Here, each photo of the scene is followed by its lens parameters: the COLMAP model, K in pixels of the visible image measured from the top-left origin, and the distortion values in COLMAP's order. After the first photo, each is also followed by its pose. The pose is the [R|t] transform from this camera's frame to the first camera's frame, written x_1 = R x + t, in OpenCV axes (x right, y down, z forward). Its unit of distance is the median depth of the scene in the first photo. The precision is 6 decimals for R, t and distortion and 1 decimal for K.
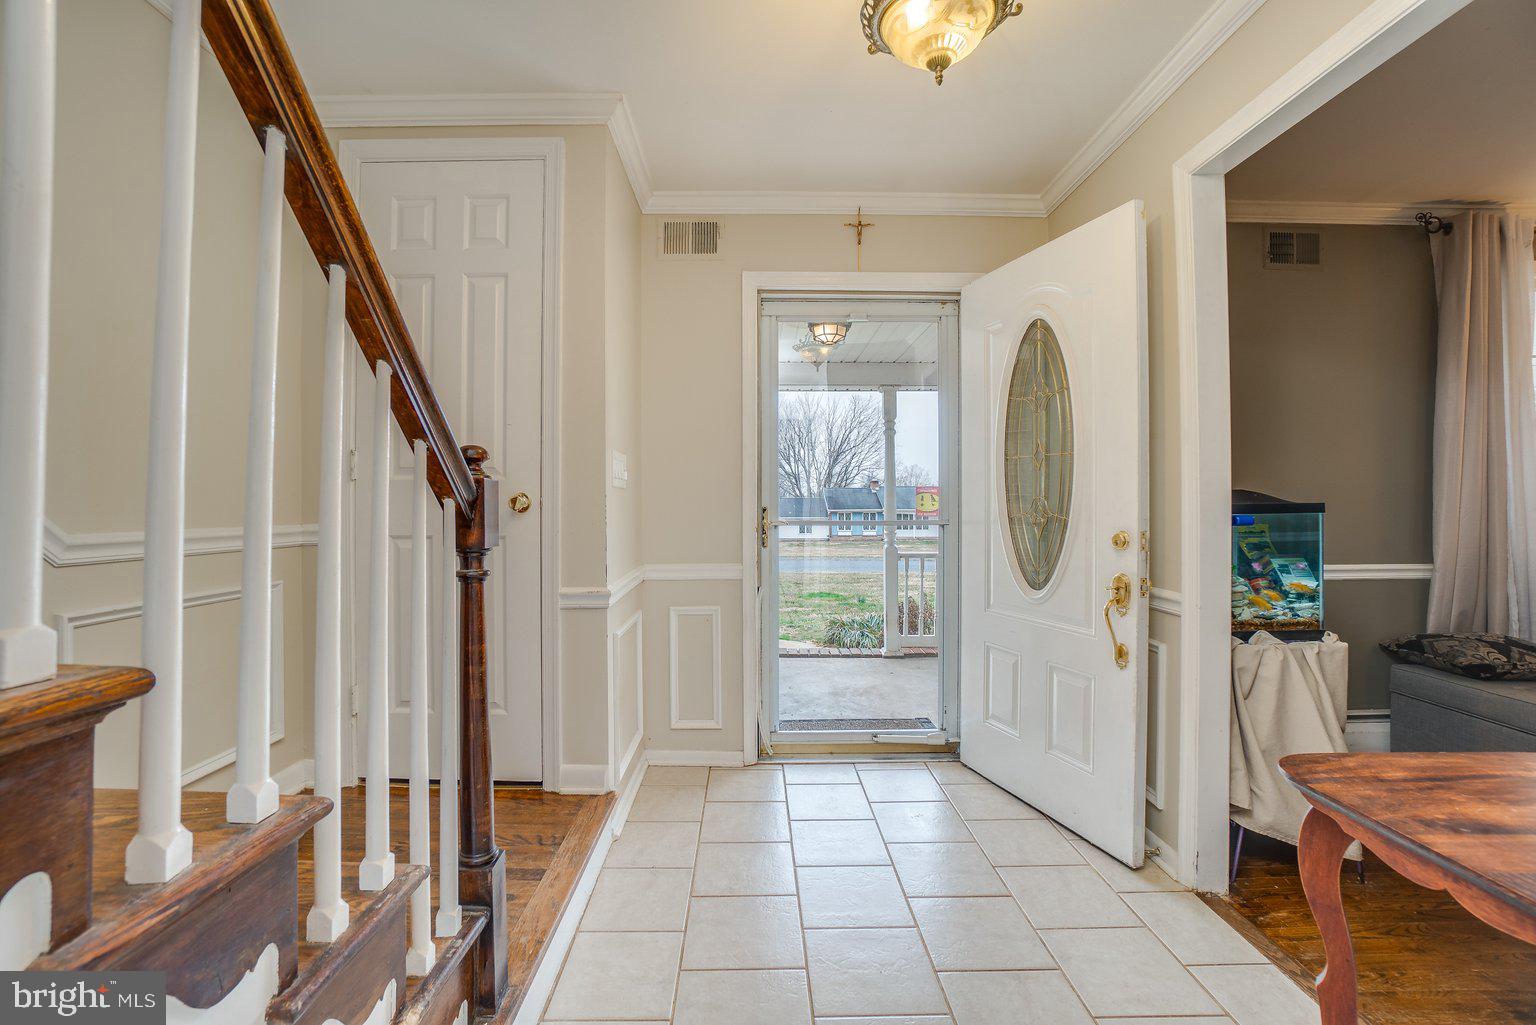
lens RADIAL K [[632.1, 0, 768.0], [0, 632.1, 512.5], [0, 0, 1]] dist [-0.030031, 0.005986]
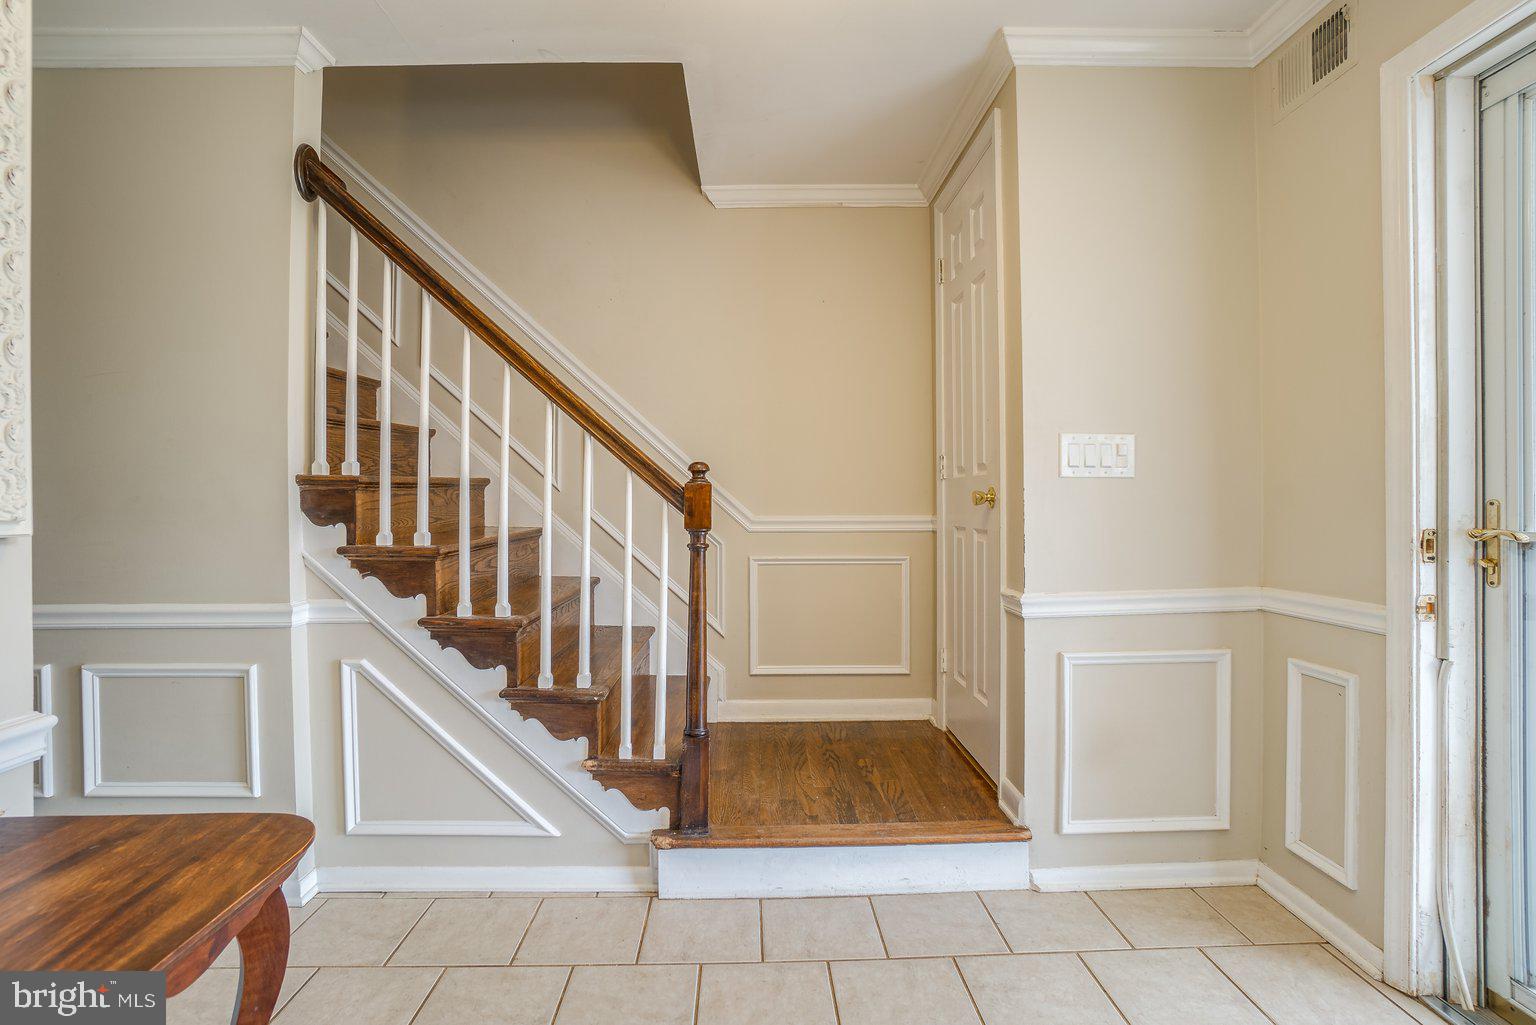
lens RADIAL K [[680.6, 0, 759.5], [0, 680.6, 501.7], [0, 0, 1]] dist [-0.067860, 0.025902]
pose [[0.052939, 0.003995, -0.998590, 1.216590], [-0.002970, 0.999988, 0.003843, -0.018989], [0.998593, 0.002763, 0.052950, 1.092322]]
